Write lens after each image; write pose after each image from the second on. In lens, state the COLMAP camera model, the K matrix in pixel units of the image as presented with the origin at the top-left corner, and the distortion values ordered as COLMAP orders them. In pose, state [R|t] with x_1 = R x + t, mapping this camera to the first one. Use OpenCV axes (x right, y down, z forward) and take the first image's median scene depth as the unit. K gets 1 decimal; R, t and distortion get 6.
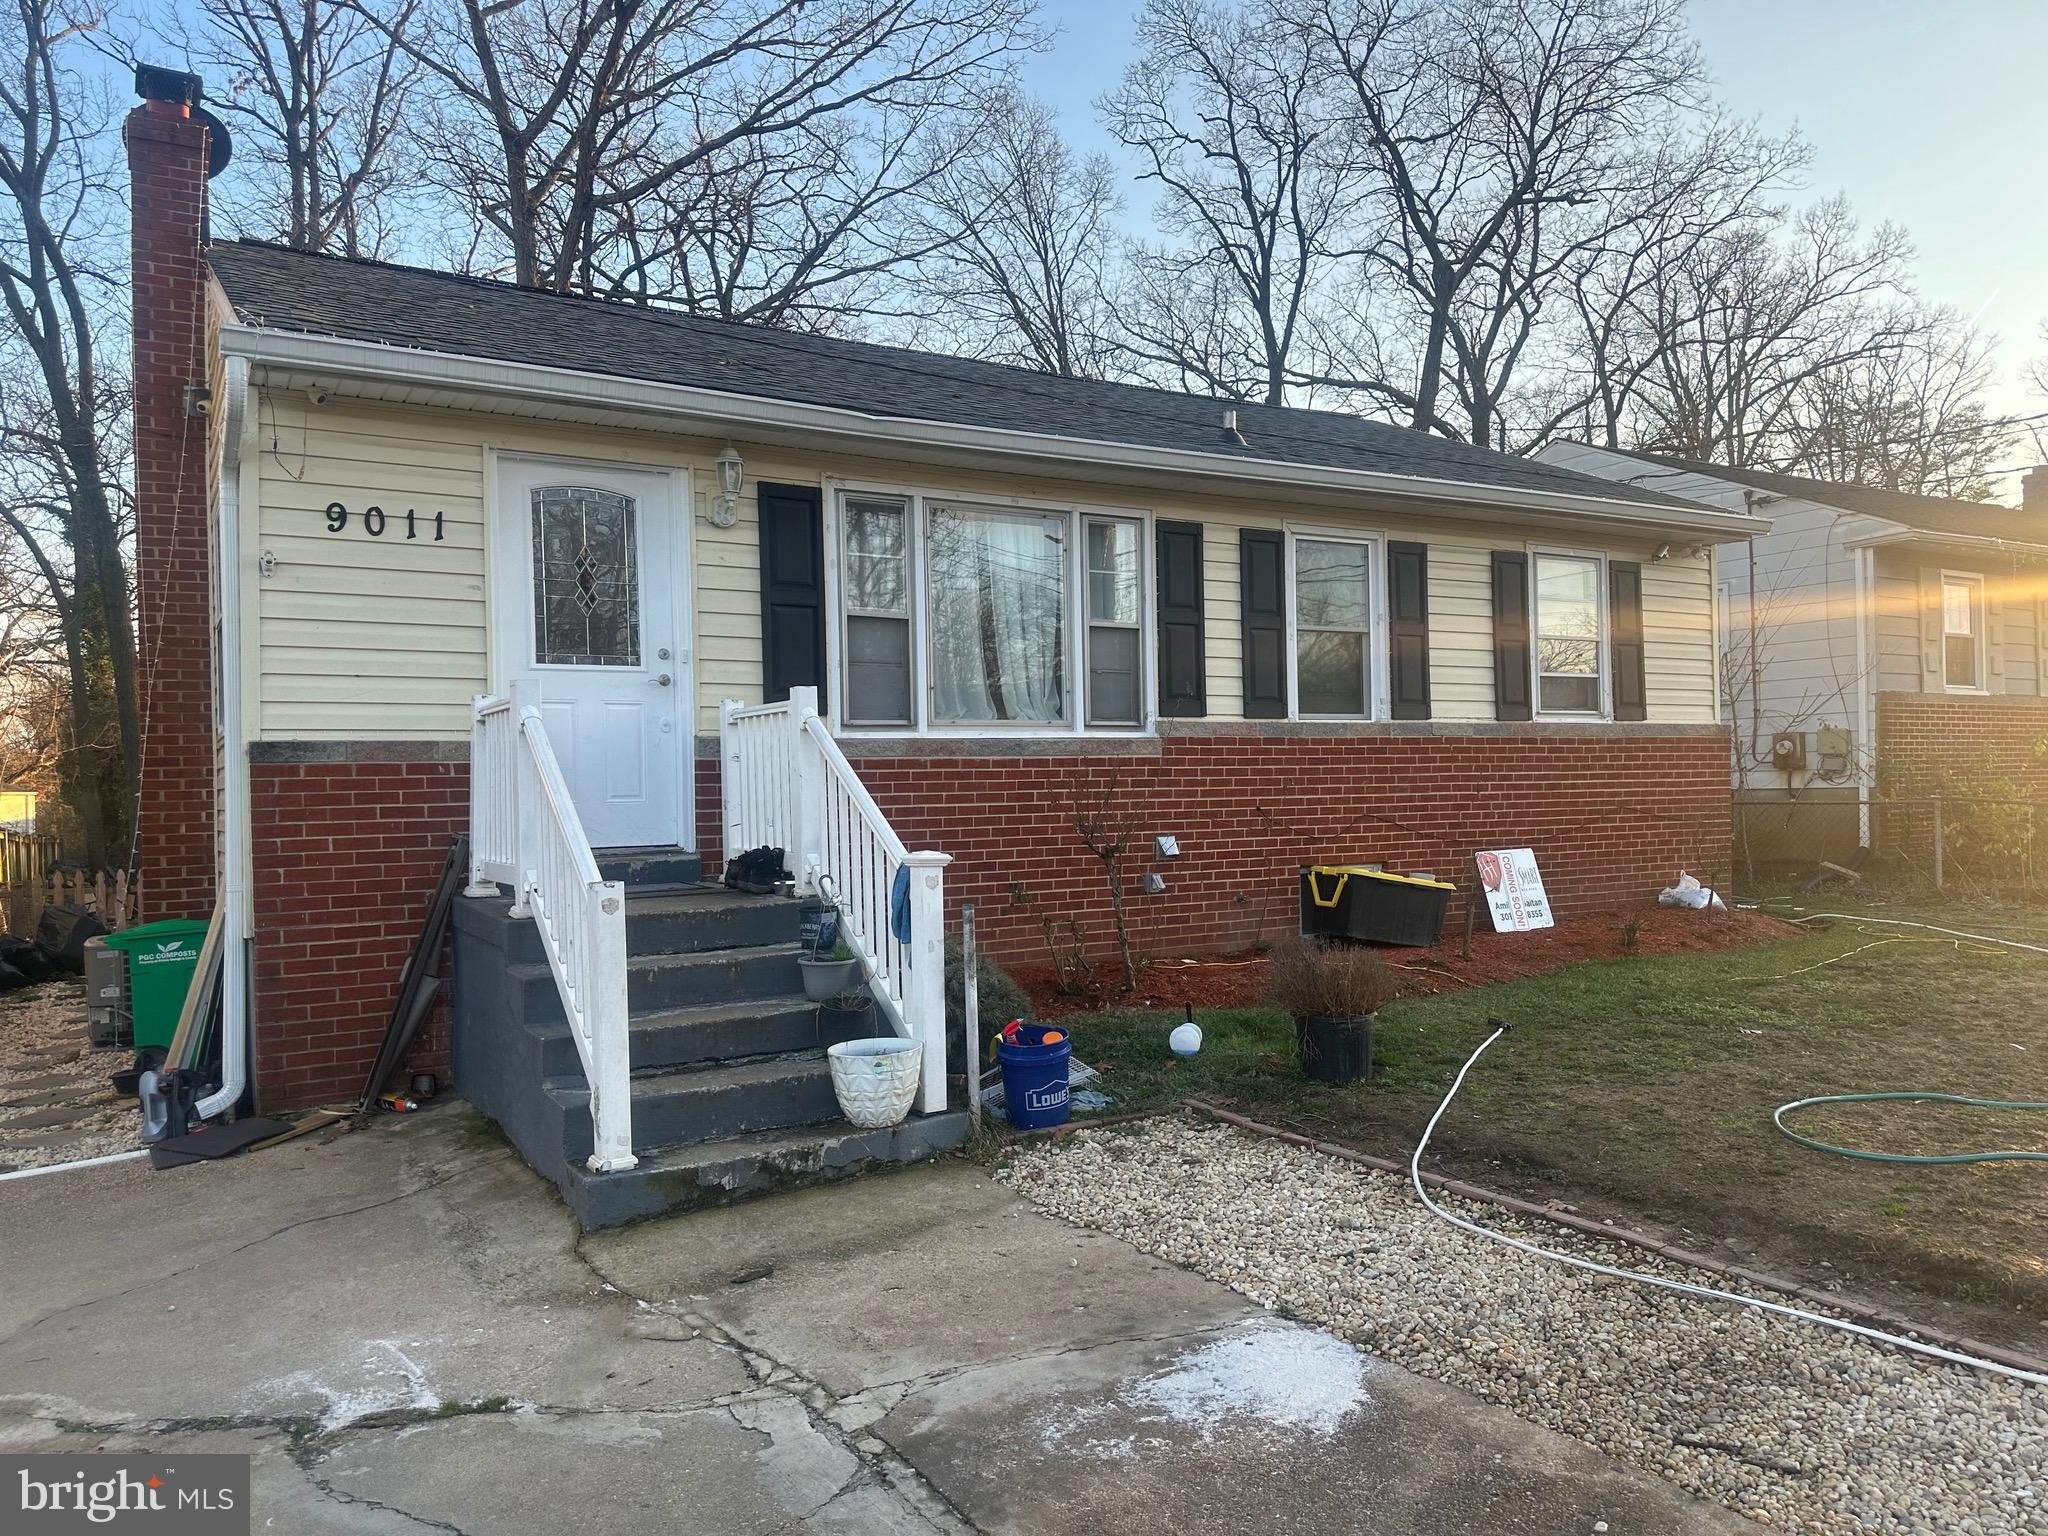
lens RADIAL K [[1448.4, 0, 1019.8], [0, 1448.4, 790.1], [0, 0, 1]] dist [0.115757, -0.188838]
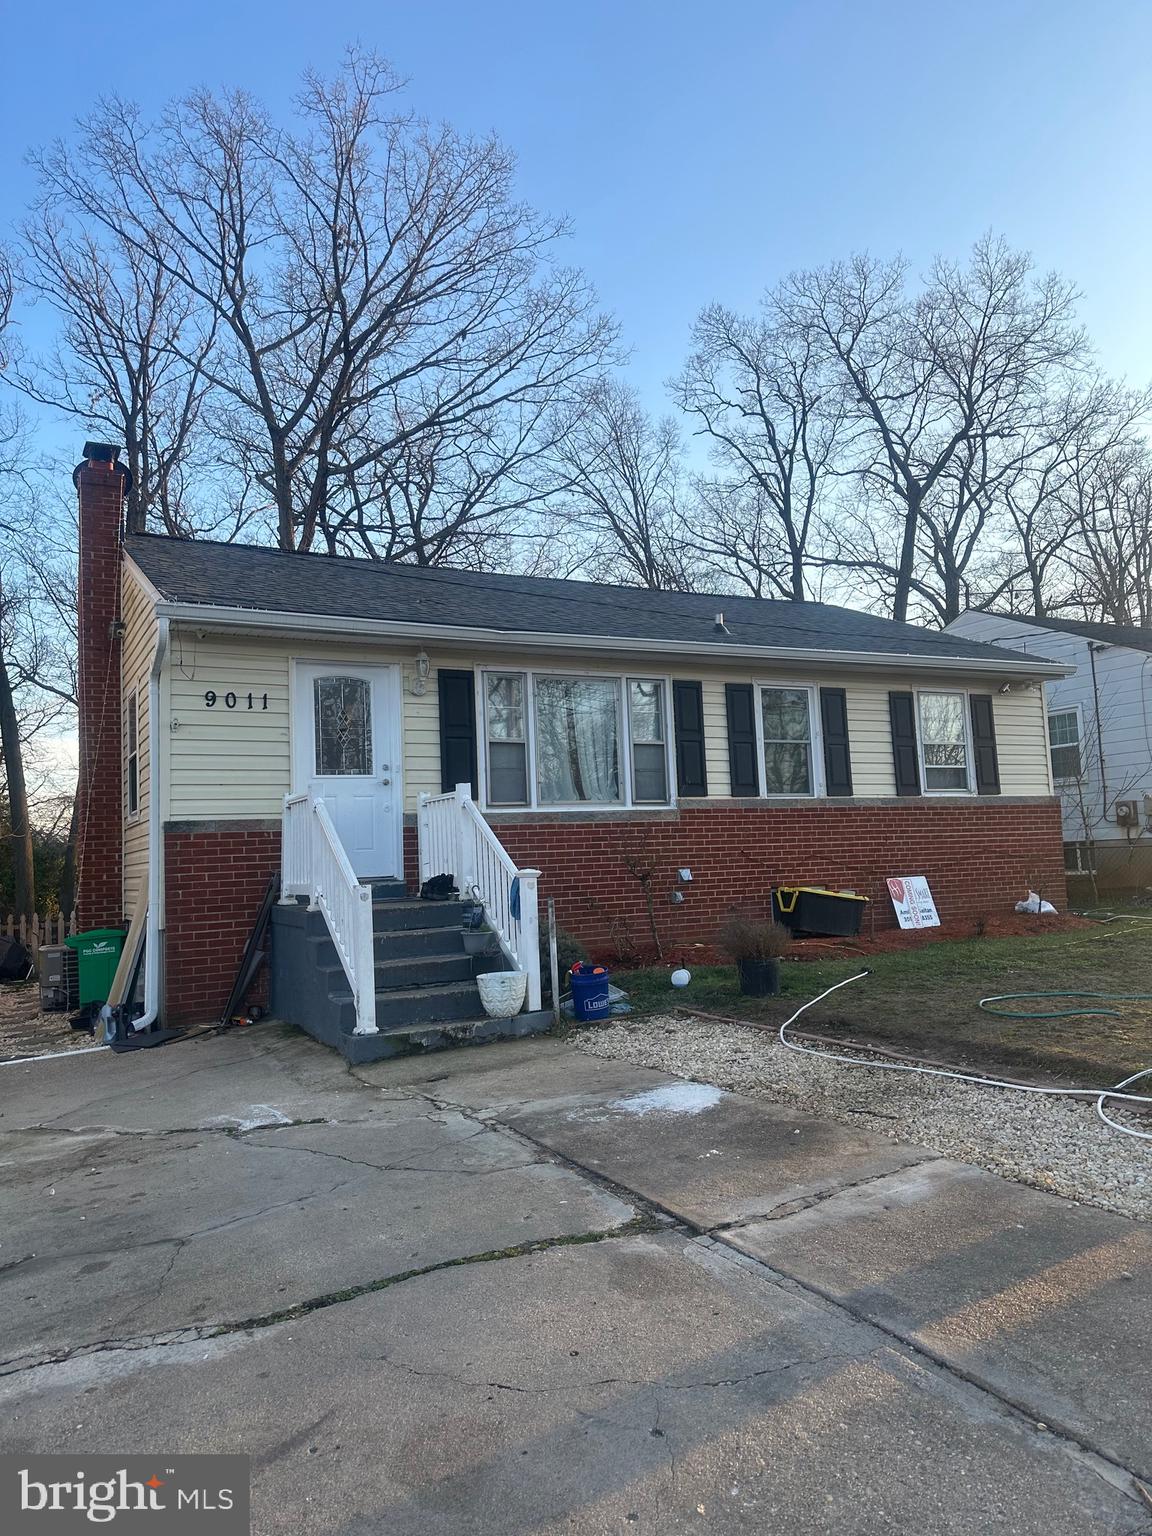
lens RADIAL K [[1071.4, 0, 576.0], [0, 1071.4, 768.0], [0, 0, 1]] dist [0.182865, -0.413538]
pose [[0.998364, -0.024512, -0.051667, 0.041925], [0.020040, 0.996150, -0.085348, 0.018321], [0.053560, 0.084173, 0.995011, -0.225047]]
